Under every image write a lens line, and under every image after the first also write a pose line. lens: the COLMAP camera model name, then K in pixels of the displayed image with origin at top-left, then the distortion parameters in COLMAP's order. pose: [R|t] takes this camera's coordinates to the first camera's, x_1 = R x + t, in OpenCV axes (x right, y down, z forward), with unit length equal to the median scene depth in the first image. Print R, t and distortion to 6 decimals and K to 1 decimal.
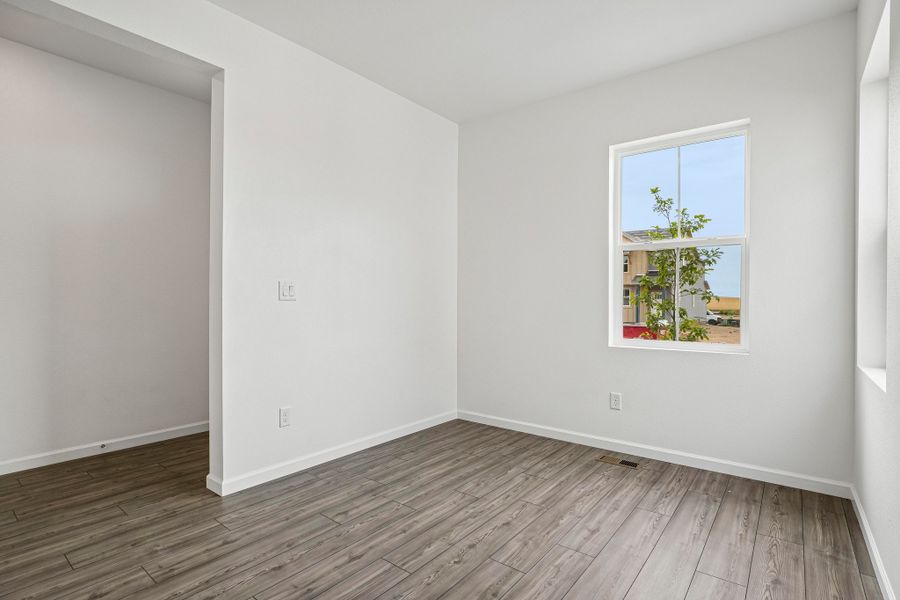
lens RADIAL K [[443.4, 0, 456.8], [0, 443.4, 304.7], [0, 0, 1]] dist [-0.036796, 0.006871]
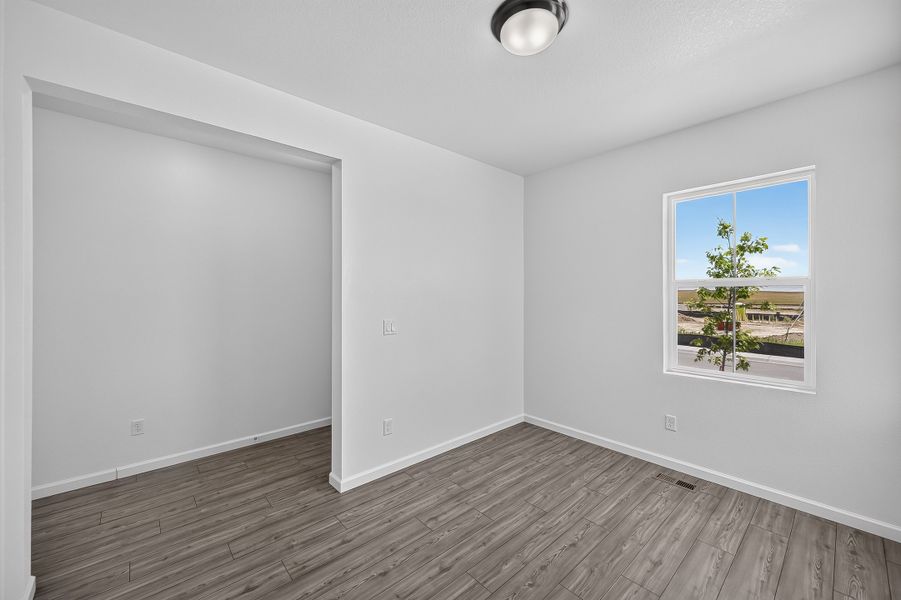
lens RADIAL K [[357.0, 0, 456.4], [0, 357.0, 296.0], [0, 0, 1]] dist [0.003006, -0.000380]
pose [[0.985193, -0.005221, -0.171367, -0.021058], [0.004188, 0.999971, -0.006386, -0.130947], [0.171396, 0.005574, 0.985187, 0.021723]]
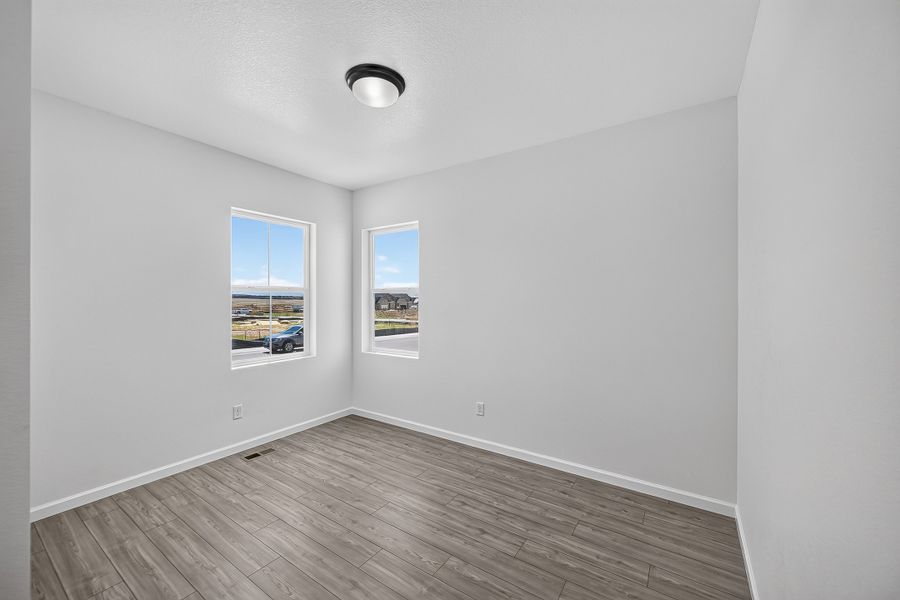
lens RADIAL K [[356.6, 0, 444.9], [0, 356.6, 302.9], [0, 0, 1]] dist [0.003006, -0.000380]
pose [[-0.056656, -0.018904, 0.998215, -0.906241], [0.007078, 0.999788, 0.019336, -0.142999], [-0.998369, 0.008161, -0.056510, 0.621442]]
